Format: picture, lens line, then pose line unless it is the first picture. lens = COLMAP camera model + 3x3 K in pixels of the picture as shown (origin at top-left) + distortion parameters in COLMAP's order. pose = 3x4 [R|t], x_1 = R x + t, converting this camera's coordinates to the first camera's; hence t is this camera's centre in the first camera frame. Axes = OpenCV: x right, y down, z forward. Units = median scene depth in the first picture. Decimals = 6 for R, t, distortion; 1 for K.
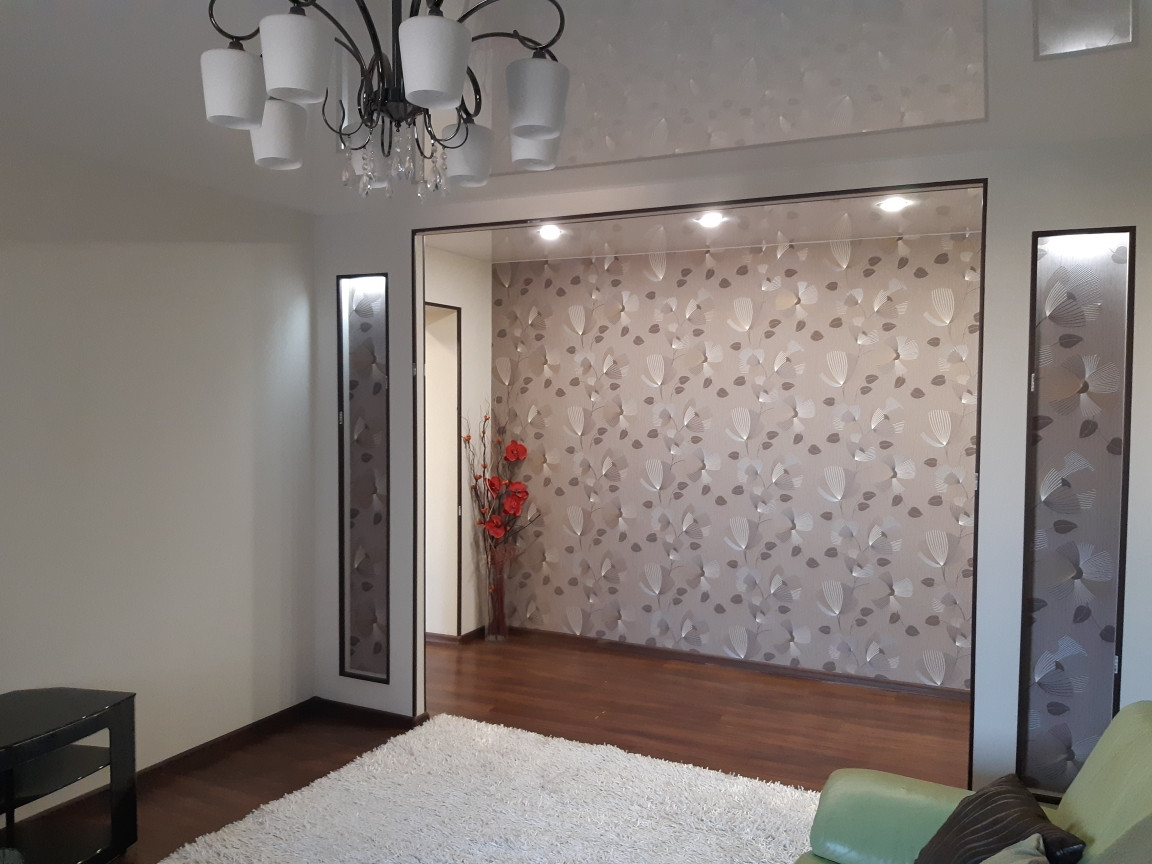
lens RADIAL K [[888.3, 0, 569.6], [0, 888.3, 435.2], [0, 0, 1]] dist [0.058311, -0.112260]
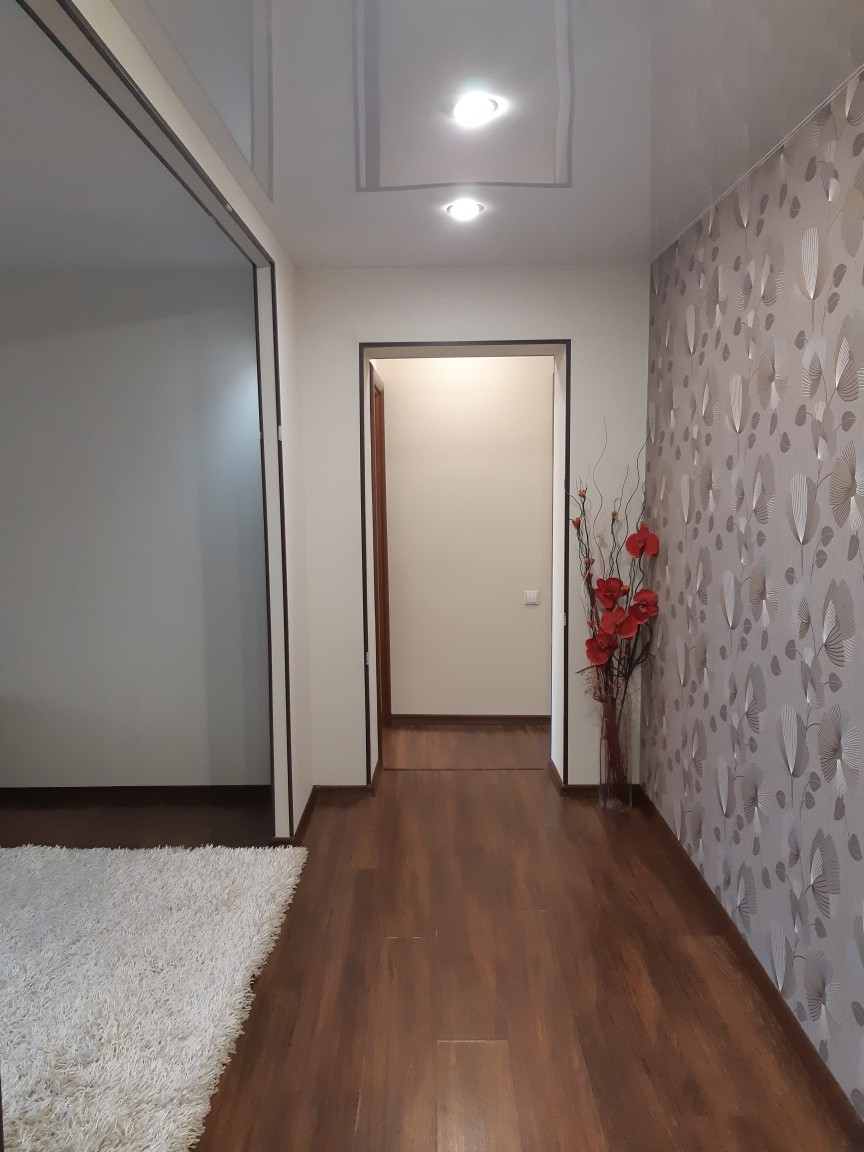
lens RADIAL K [[888.3, 0, 427.0], [0, 888.3, 570.9], [0, 0, 1]] dist [0.058311, -0.112260]
pose [[0.437979, 0.087797, -0.894688, 0.473442], [-0.027463, 0.996062, 0.084301, -0.013333], [0.898566, -0.012351, 0.438665, 0.558523]]
